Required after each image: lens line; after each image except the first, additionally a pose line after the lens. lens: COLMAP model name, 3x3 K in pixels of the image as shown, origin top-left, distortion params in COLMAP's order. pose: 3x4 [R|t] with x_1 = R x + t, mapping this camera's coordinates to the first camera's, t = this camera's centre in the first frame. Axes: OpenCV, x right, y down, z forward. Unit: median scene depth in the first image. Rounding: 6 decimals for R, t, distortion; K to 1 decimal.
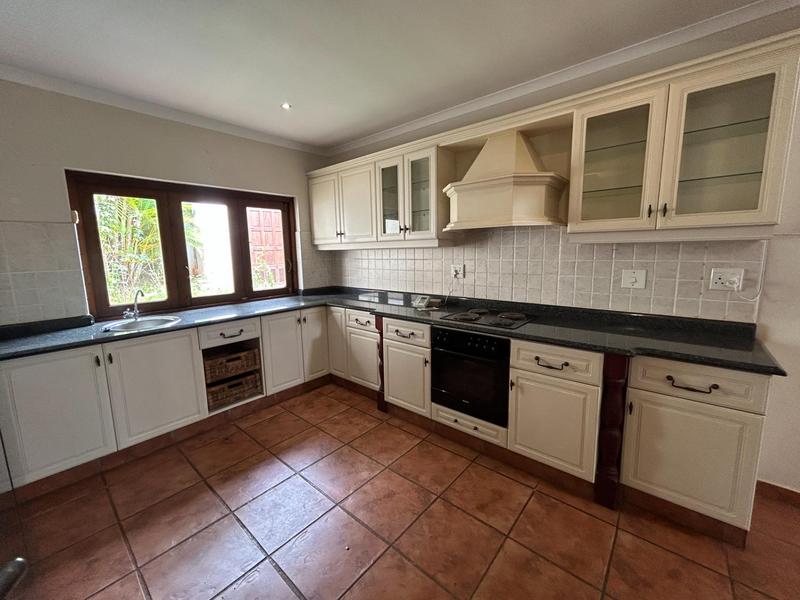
lens RADIAL K [[323.4, 0, 397.7], [0, 323.4, 296.4], [0, 0, 1]] dist [0.001056, -0.000754]
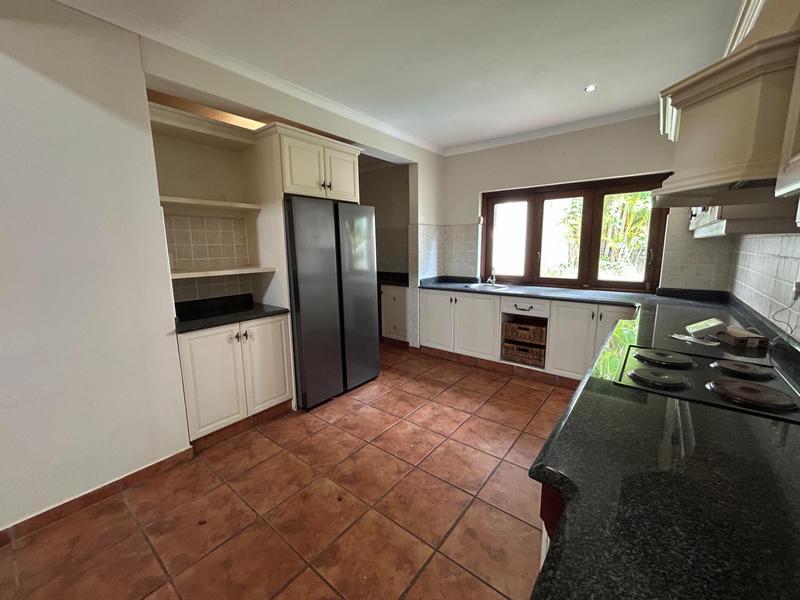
lens RADIAL K [[323.4, 0, 398.1], [0, 323.4, 298.6], [0, 0, 1]] dist [0.001056, -0.000754]
pose [[0.041288, 0.185906, -0.981700, 0.684227], [-0.131285, 0.975028, 0.179121, -0.077556], [0.990484, 0.121487, 0.064663, 0.450271]]
